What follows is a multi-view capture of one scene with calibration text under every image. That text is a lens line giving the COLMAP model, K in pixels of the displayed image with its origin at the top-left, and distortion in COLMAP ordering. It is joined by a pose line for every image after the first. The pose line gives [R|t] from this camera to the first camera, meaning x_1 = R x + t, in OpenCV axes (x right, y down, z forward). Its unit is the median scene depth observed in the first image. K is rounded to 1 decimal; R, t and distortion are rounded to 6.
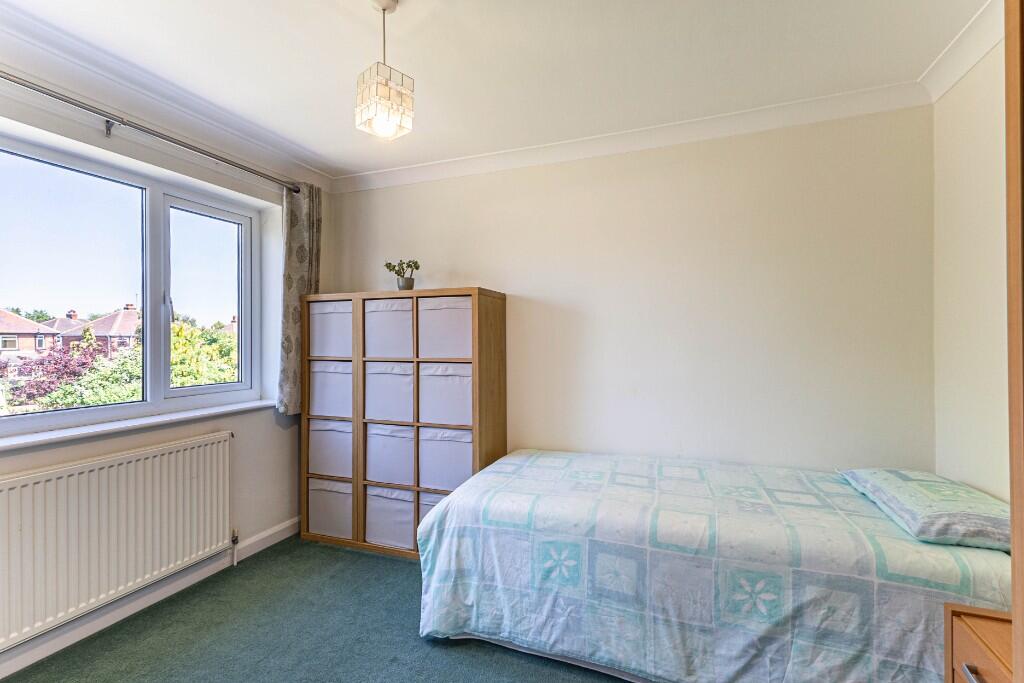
lens RADIAL K [[472.4, 0, 510.9], [0, 472.4, 341.4], [0, 0, 1]] dist [0.024240, -0.000099]
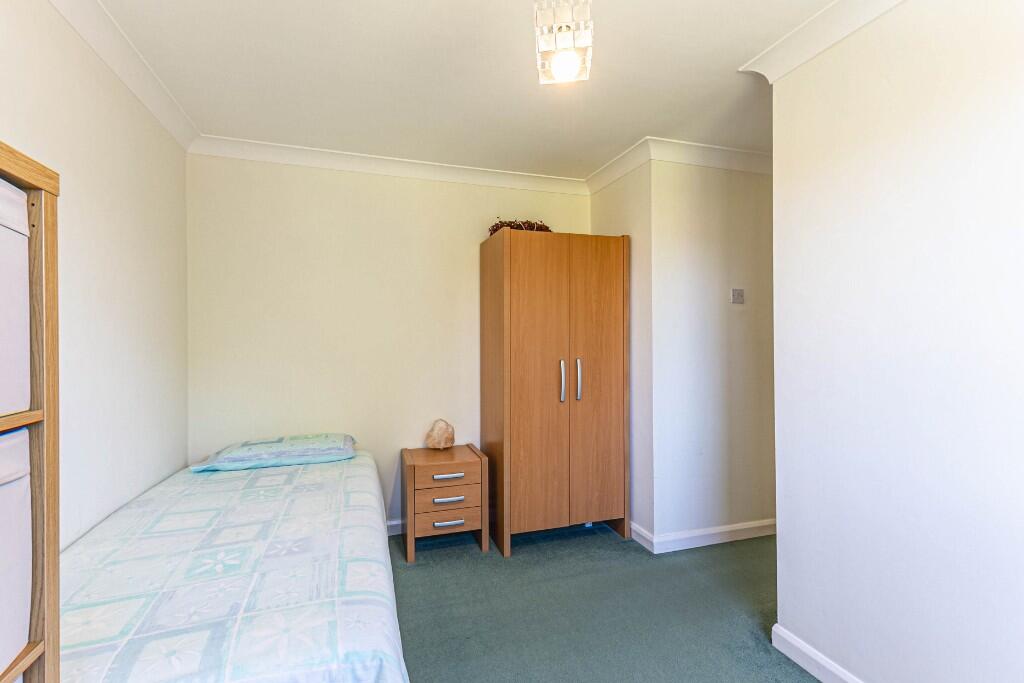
lens RADIAL K [[472.4, 0, 511.4], [0, 472.4, 343.9], [0, 0, 1]] dist [0.024240, -0.000099]
pose [[-0.648981, 0.006101, 0.760780, -0.623117], [0.012356, 0.999920, 0.002522, 0.001011], [-0.760704, 0.011037, -0.649005, 1.230433]]
